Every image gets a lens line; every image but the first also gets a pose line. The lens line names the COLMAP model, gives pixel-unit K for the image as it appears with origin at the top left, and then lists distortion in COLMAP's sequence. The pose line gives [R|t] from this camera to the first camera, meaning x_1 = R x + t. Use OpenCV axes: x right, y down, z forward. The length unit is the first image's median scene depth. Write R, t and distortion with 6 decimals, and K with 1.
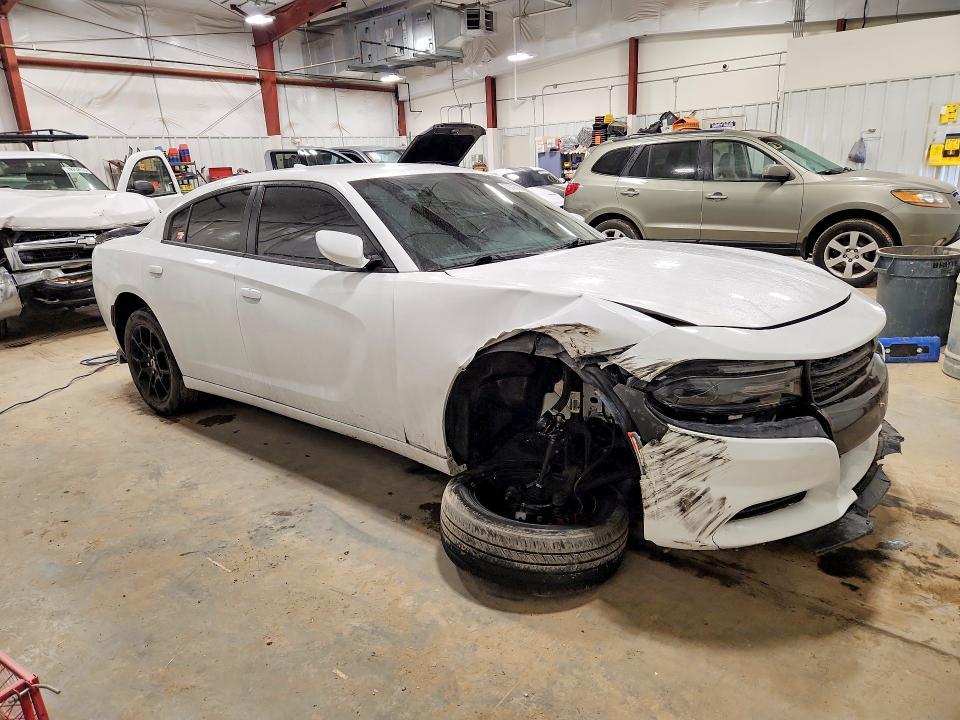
lens RADIAL K [[657.4, 0, 480.6], [0, 657.4, 361.7], [0, 0, 1]] dist [0.040286, -0.008650]
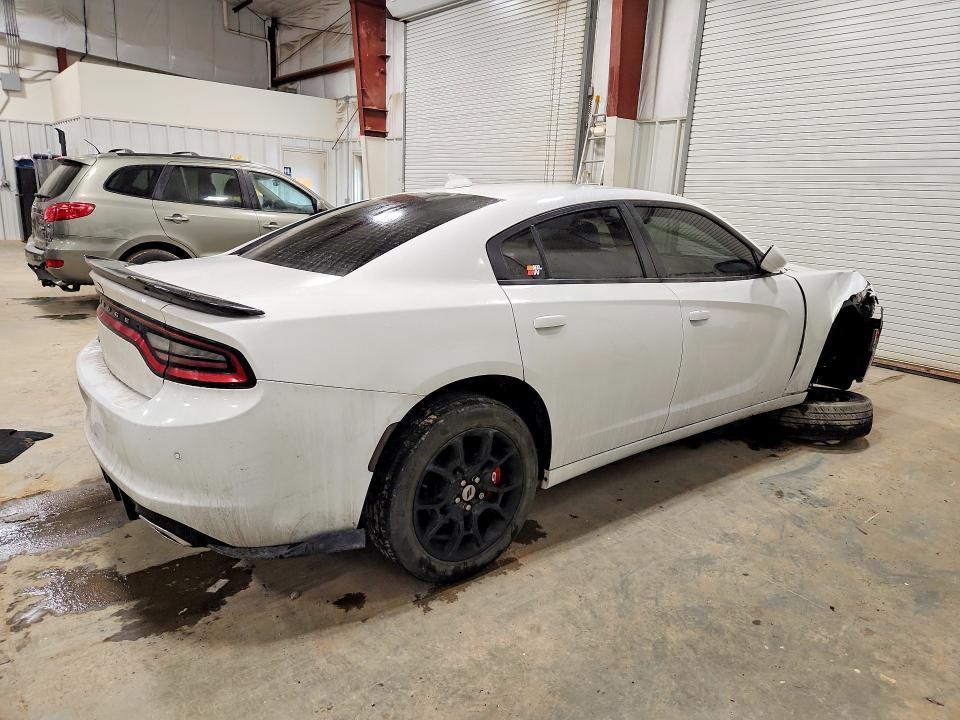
lens RADIAL K [[657.4, 0, 480.4], [0, 657.4, 358.1], [0, 0, 1]] dist [0.040286, -0.008650]
pose [[0.188840, -0.170597, 0.967076, -1.542409], [0.226069, 0.965896, 0.126245, -0.270421], [-0.955632, 0.194786, 0.220967, 1.261861]]
